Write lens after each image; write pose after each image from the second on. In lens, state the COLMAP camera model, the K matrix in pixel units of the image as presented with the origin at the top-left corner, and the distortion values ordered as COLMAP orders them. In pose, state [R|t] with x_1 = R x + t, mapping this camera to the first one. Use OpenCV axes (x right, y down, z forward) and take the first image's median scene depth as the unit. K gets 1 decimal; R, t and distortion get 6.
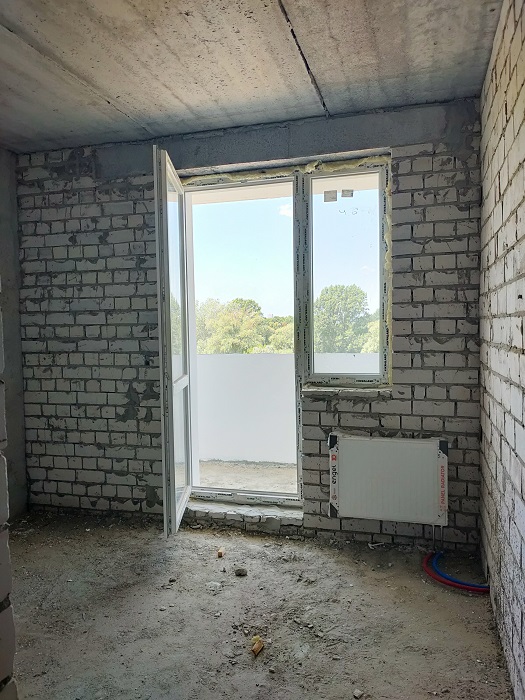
lens RADIAL K [[575.8, 0, 244.6], [0, 575.8, 348.1], [0, 0, 1]] dist [0.072532, -0.120694]
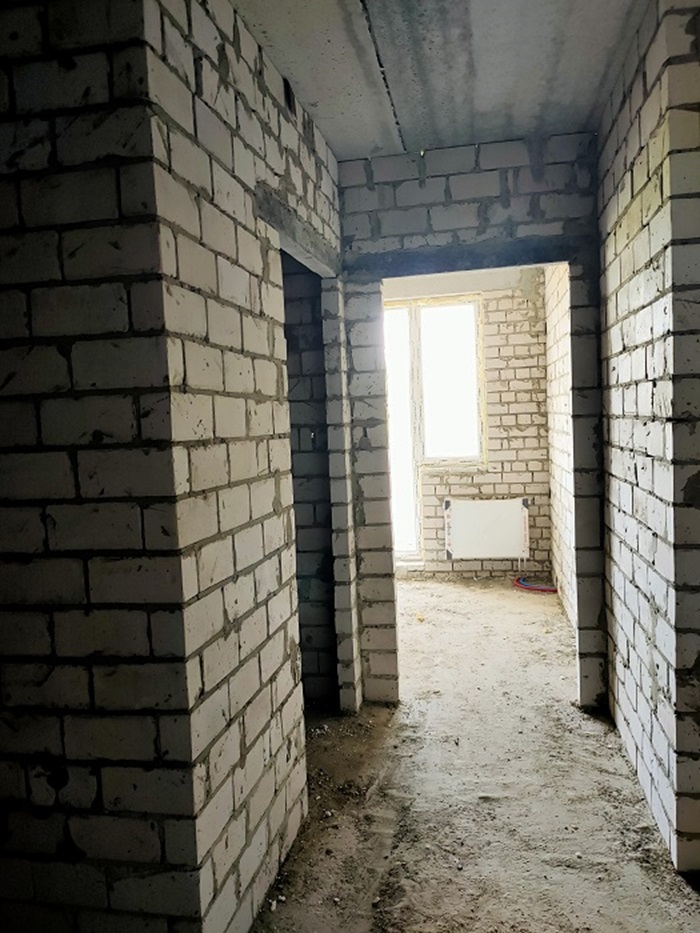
lens RADIAL K [[767.5, 0, 323.9], [0, 767.5, 471.3], [0, 0, 1]] dist [0.072532, -0.120694]
pose [[0.995175, -0.039883, 0.089644, -0.307702], [0.036725, 0.998655, 0.036608, 0.002863], [-0.090983, -0.033139, 0.995301, -0.816297]]
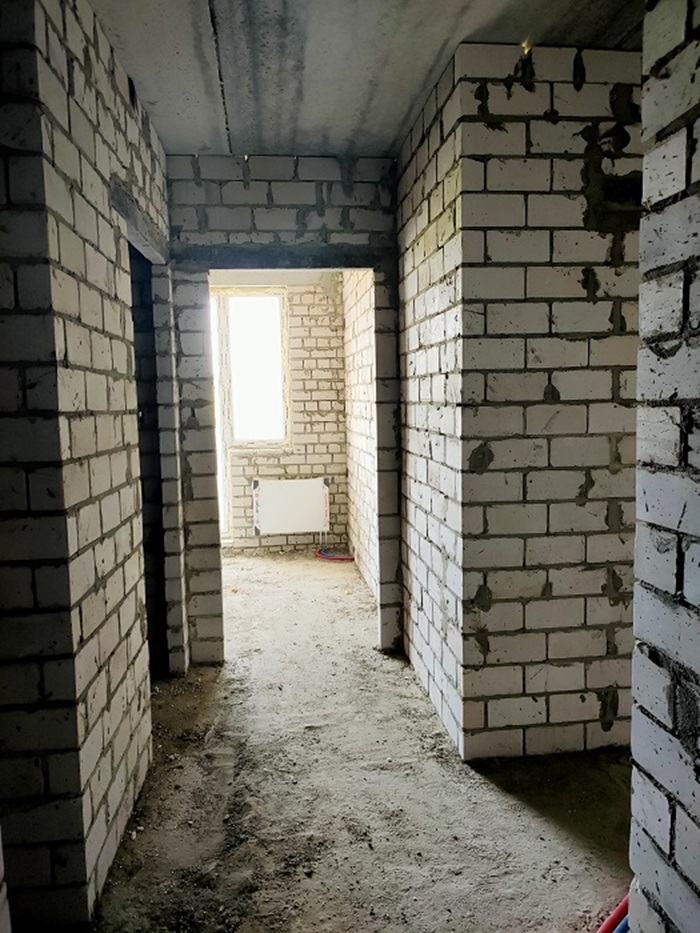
lens RADIAL K [[767.5, 0, 354.9], [0, 767.5, 472.9], [0, 0, 1]] dist [0.072532, -0.120694]
pose [[0.917723, -0.046196, 0.394525, -0.393338], [0.022568, 0.997674, 0.064323, 0.011949], [-0.396579, -0.050127, 0.916631, -0.911075]]
